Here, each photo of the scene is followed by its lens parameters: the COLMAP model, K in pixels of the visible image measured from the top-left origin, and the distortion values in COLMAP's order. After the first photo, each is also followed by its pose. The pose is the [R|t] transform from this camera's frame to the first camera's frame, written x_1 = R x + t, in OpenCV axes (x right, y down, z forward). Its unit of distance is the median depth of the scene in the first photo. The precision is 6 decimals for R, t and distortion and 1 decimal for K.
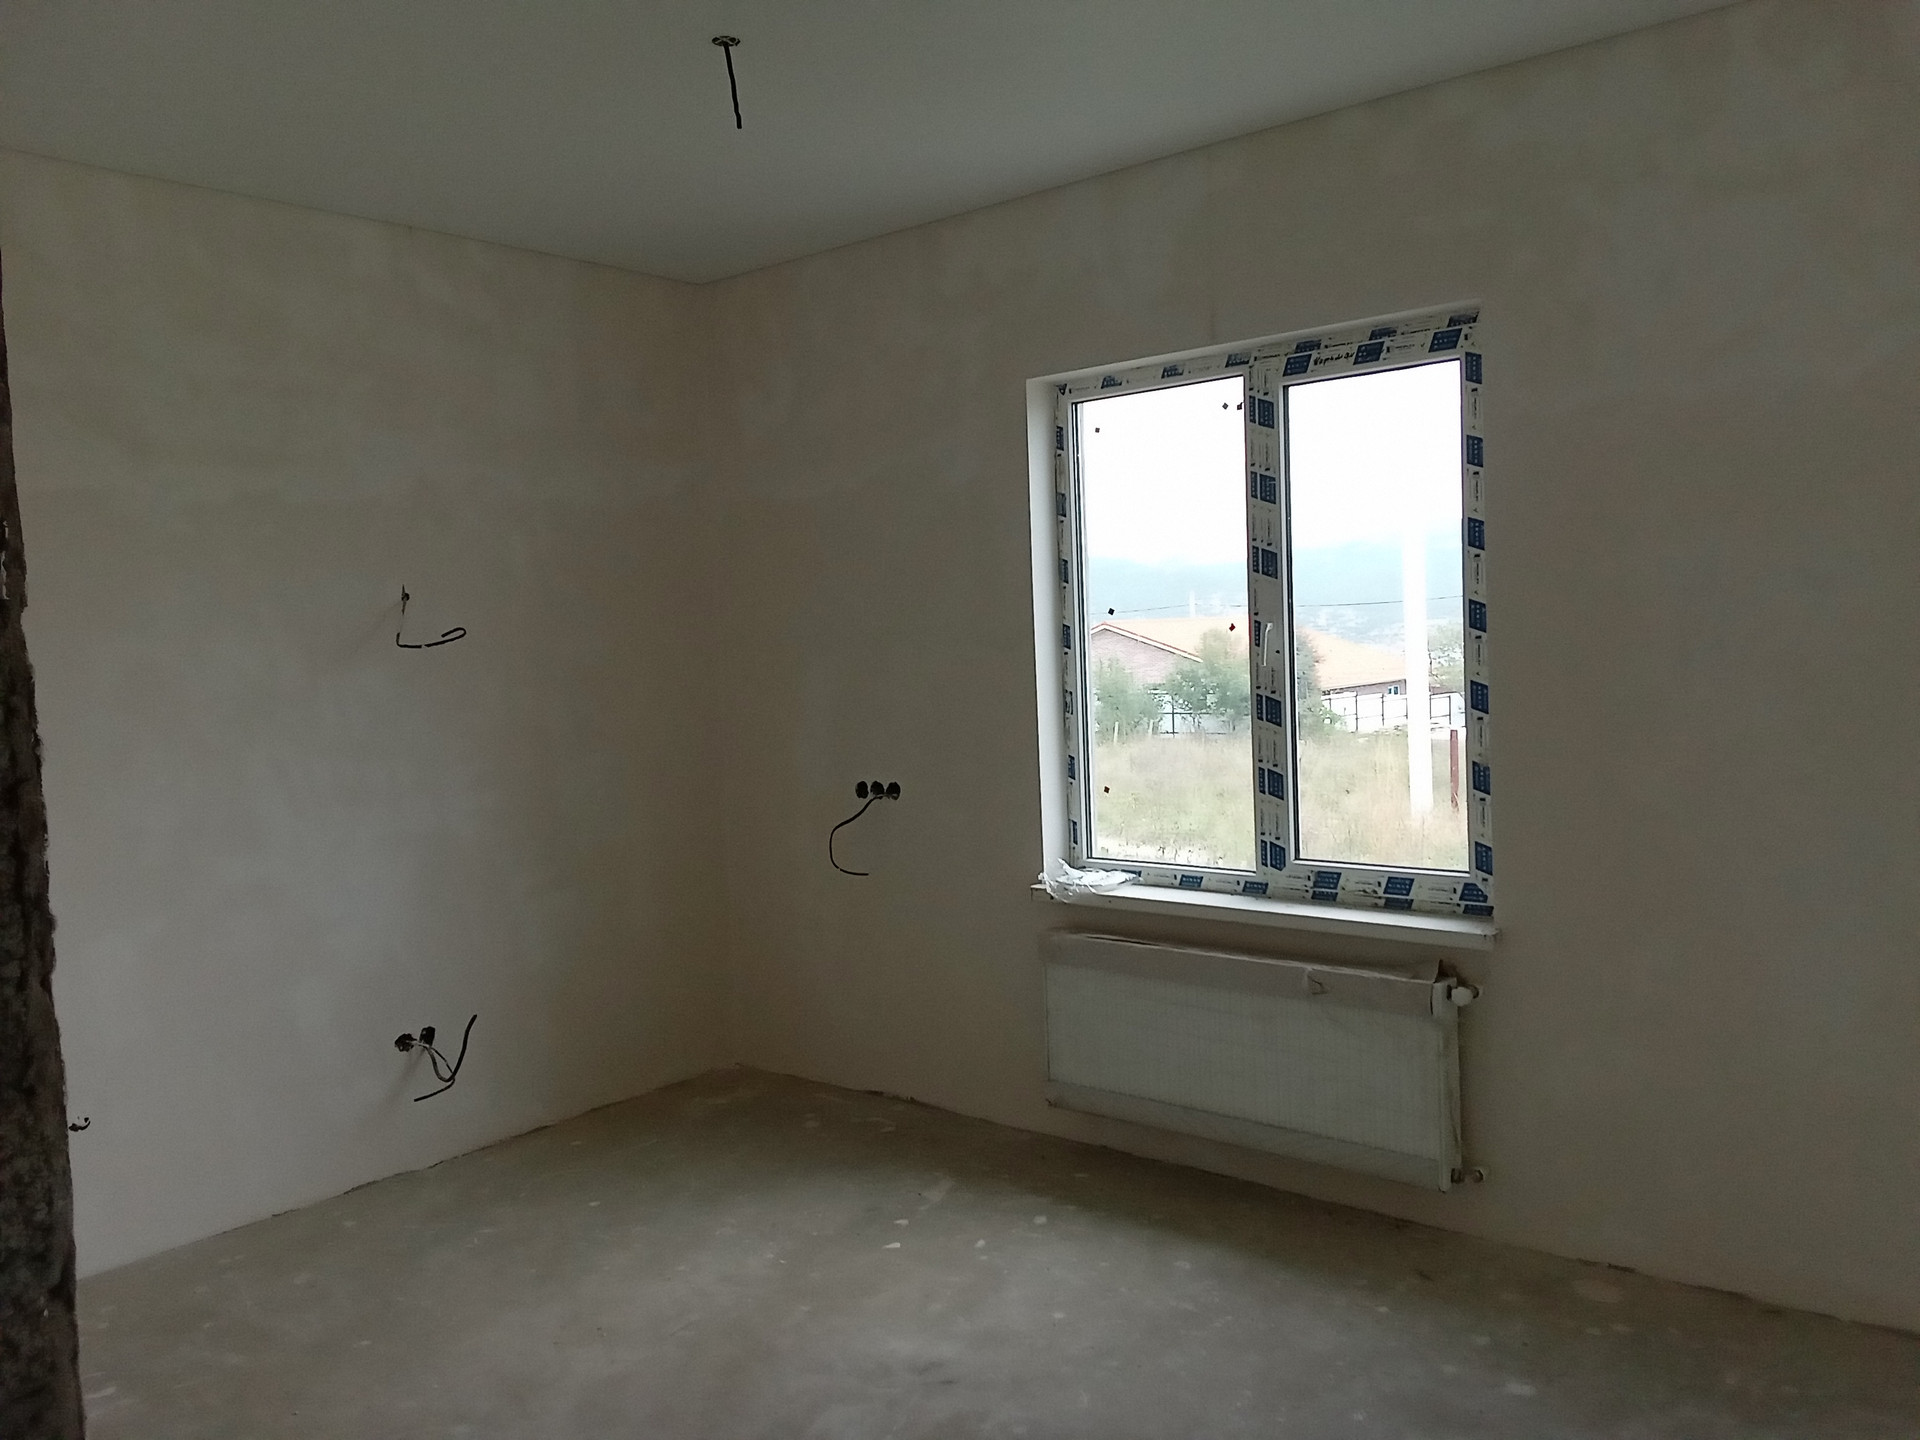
lens RADIAL K [[1391.1, 0, 956.3], [0, 1391.1, 721.2], [0, 0, 1]] dist [0.005066, 0.000000]
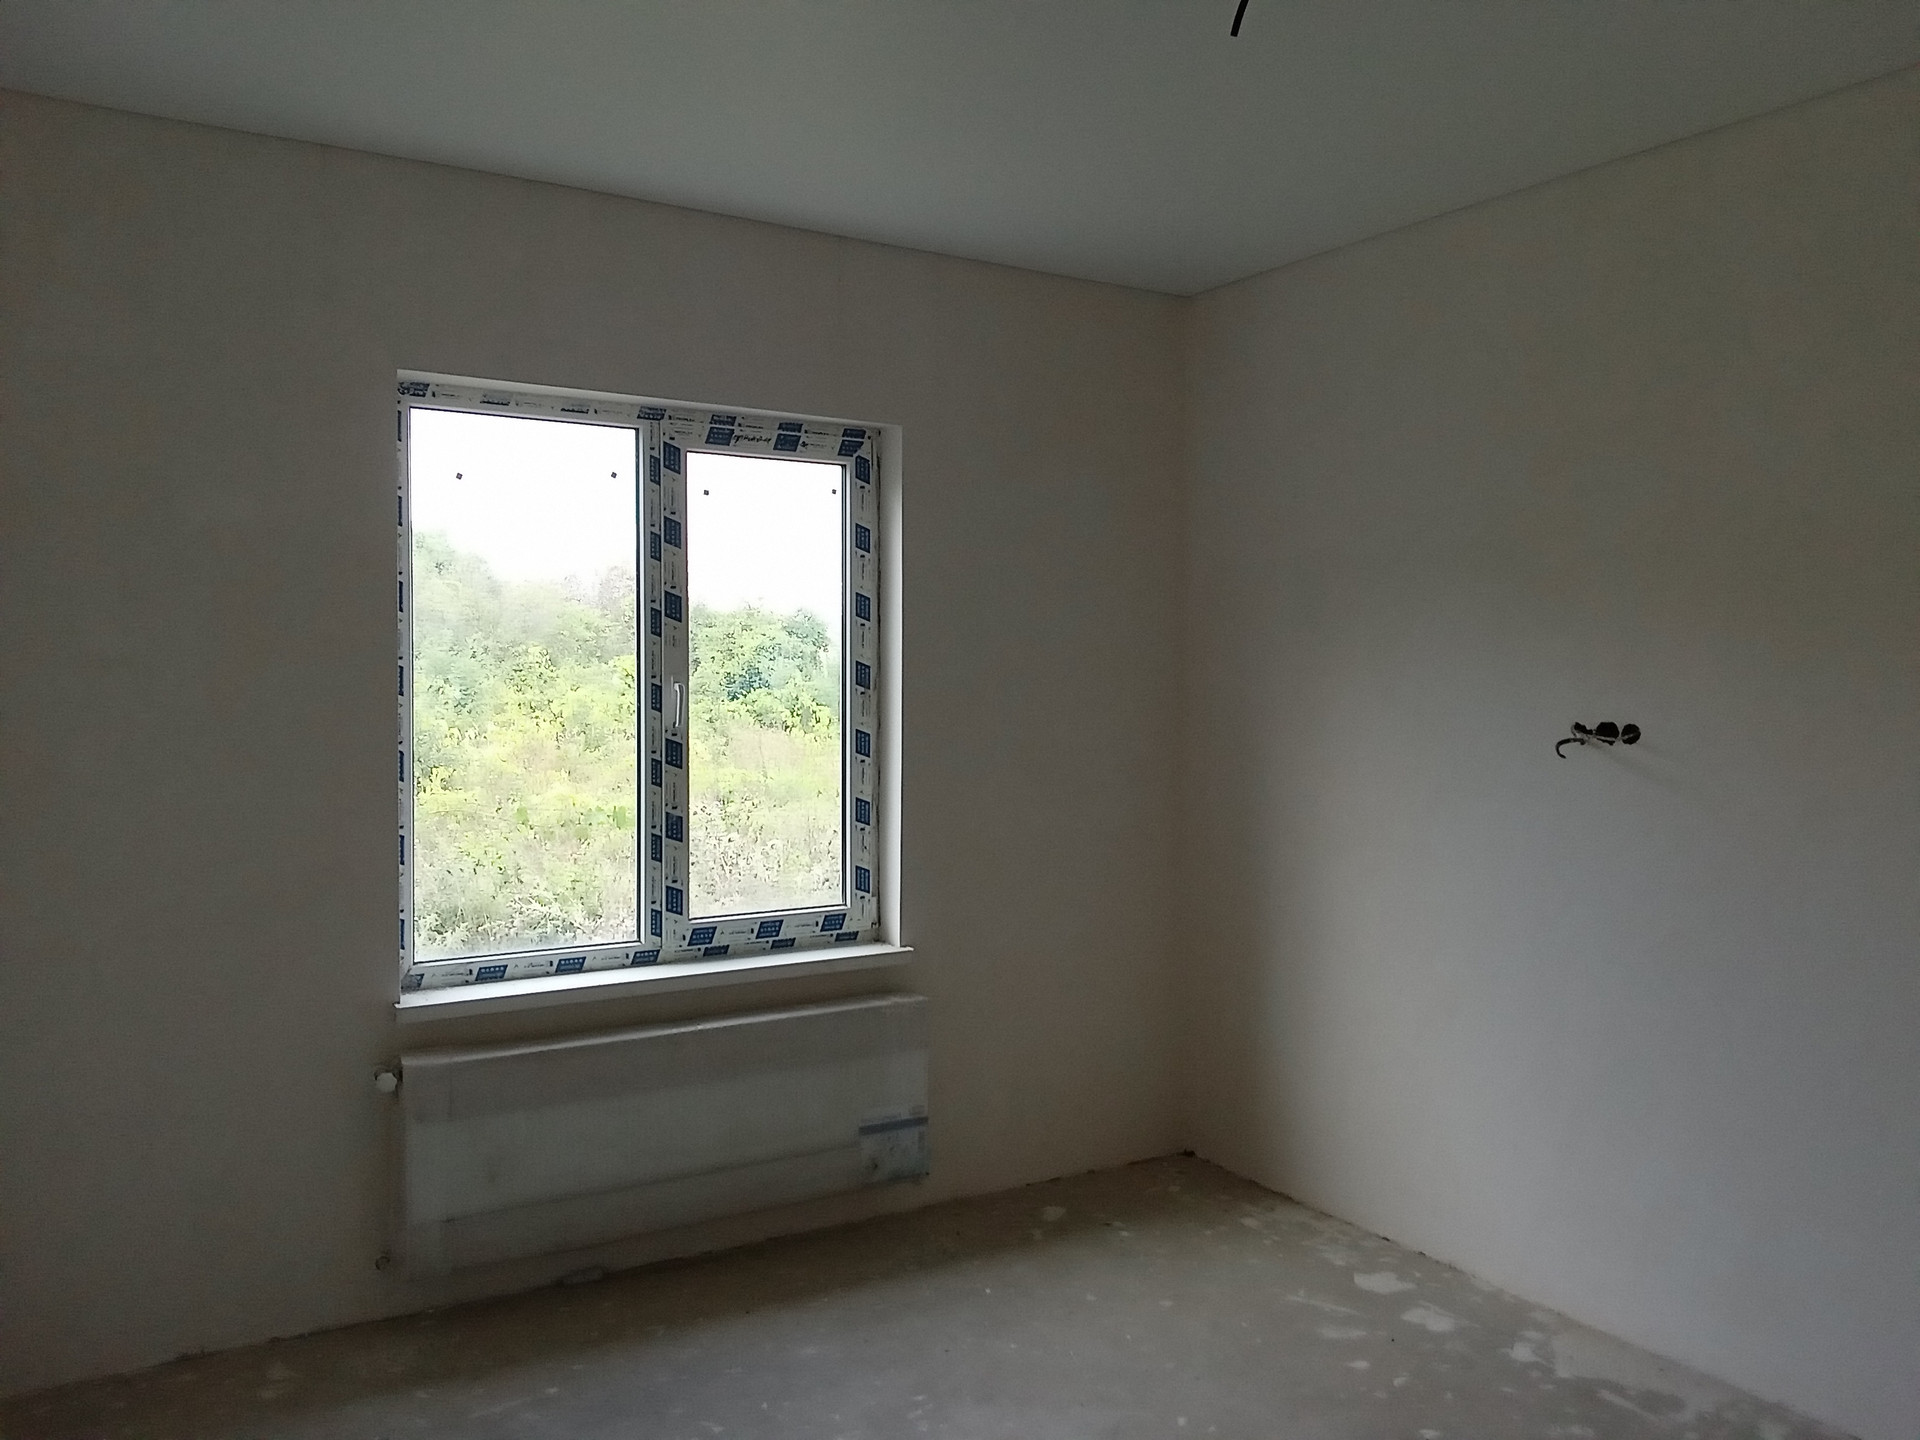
lens RADIAL K [[1311.1, 0, 965.3], [0, 1311.1, 718.8], [0, 0, 1]] dist [-0.000159, -0.138243]
pose [[0.342859, 0.012958, 0.939298, -0.574064], [0.046884, 0.998423, -0.030887, -0.006716], [-0.938216, 0.054627, 0.341710, 0.480706]]
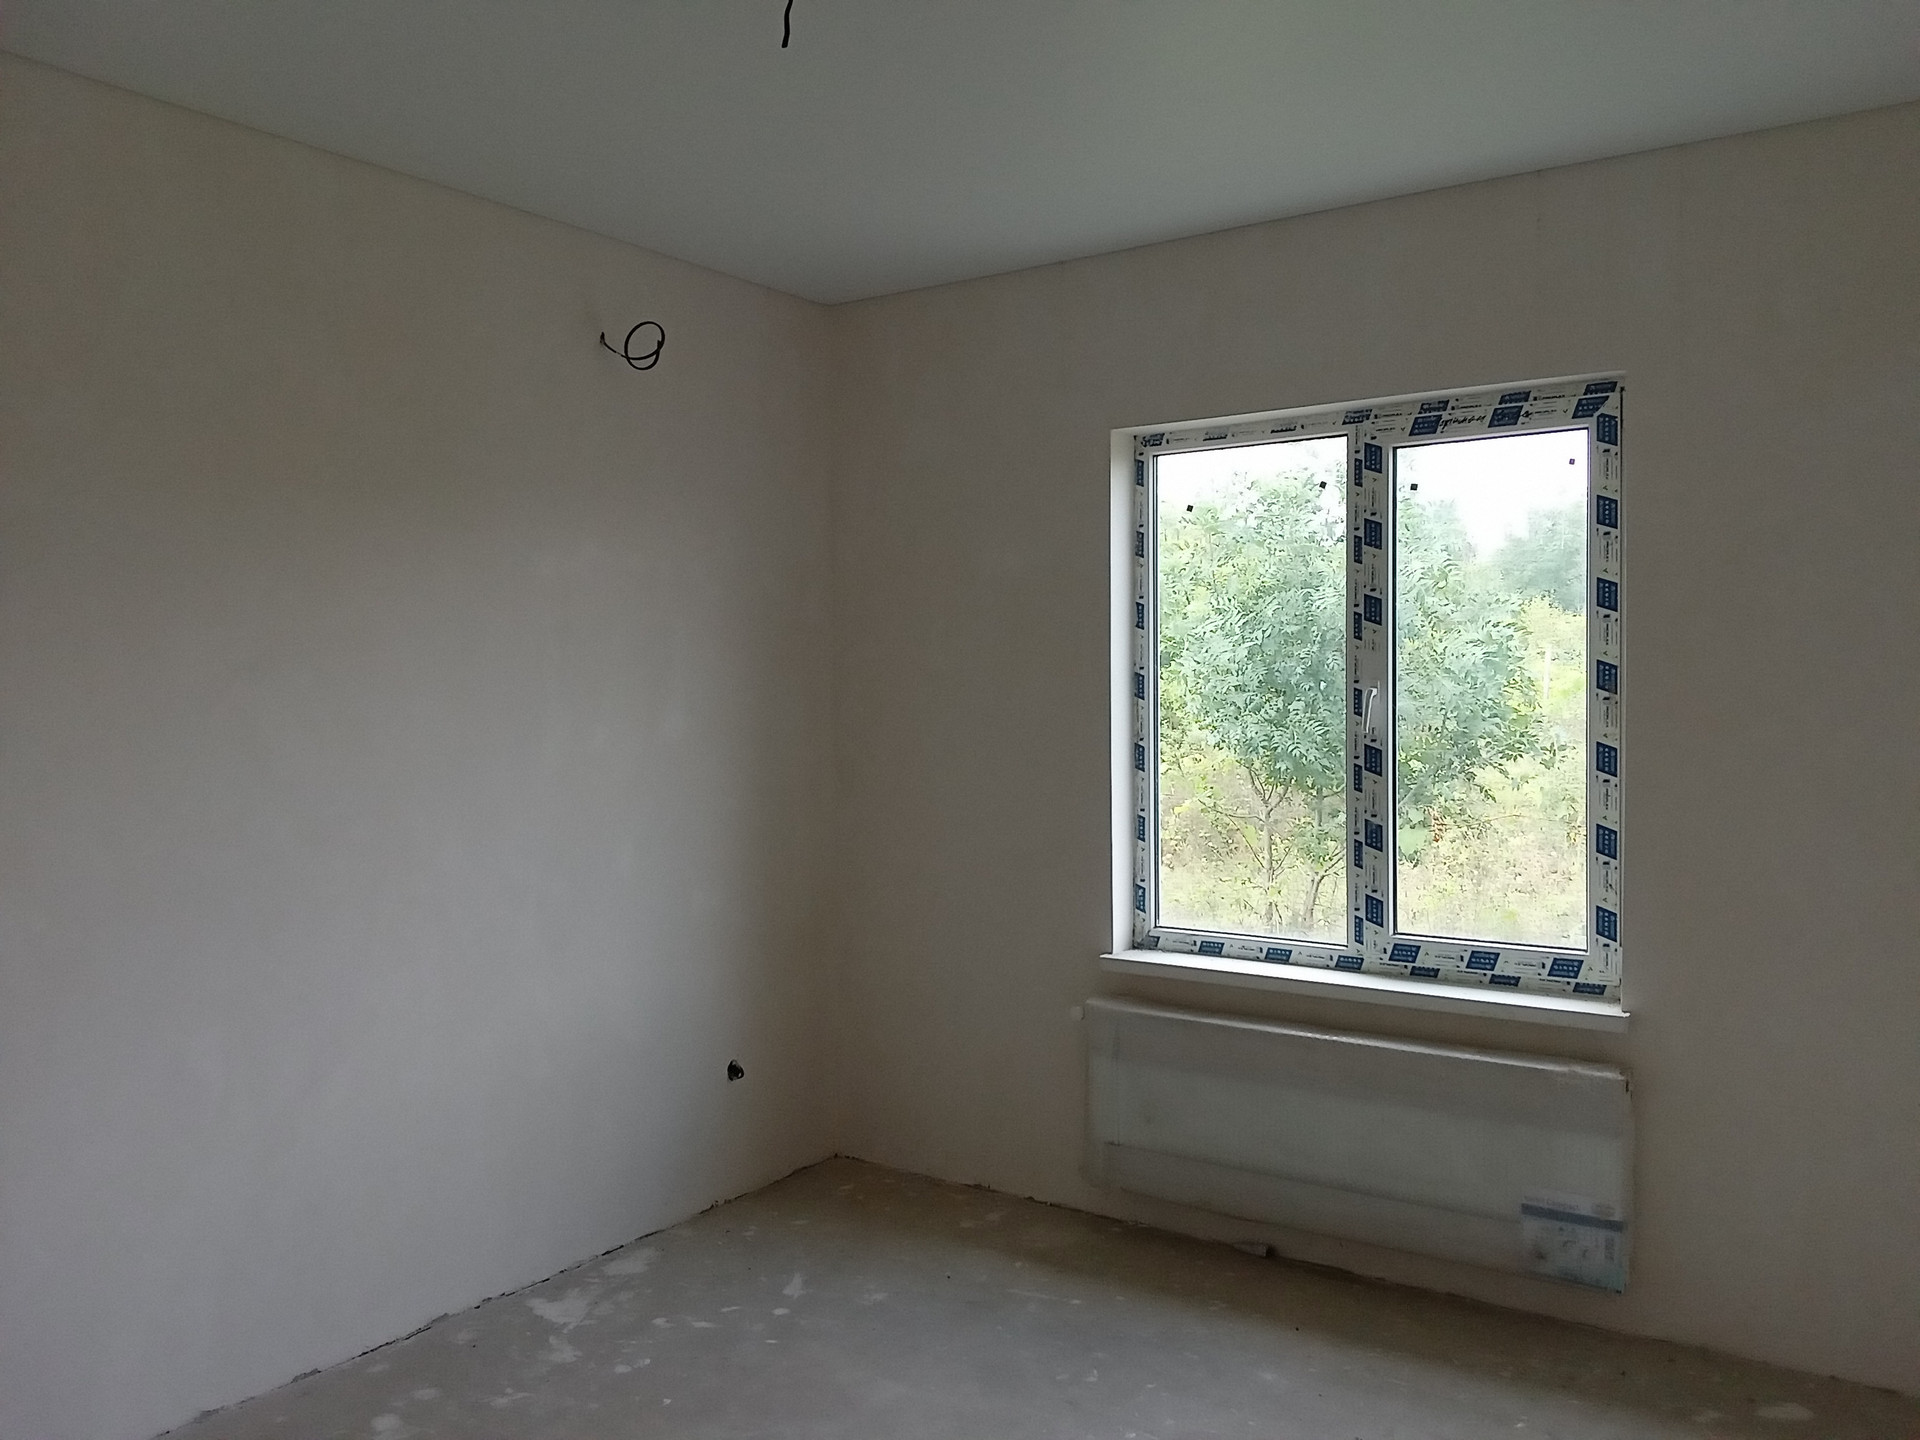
lens RADIAL K [[1311.1, 0, 965.3], [0, 1311.1, 718.8], [0, 0, 1]] dist [-0.000159, -0.138243]
pose [[0.994519, 0.028739, 0.100531, -0.148854], [-0.024286, 0.998681, -0.045239, -0.001244], [-0.101698, 0.042549, 0.993905, 0.122628]]
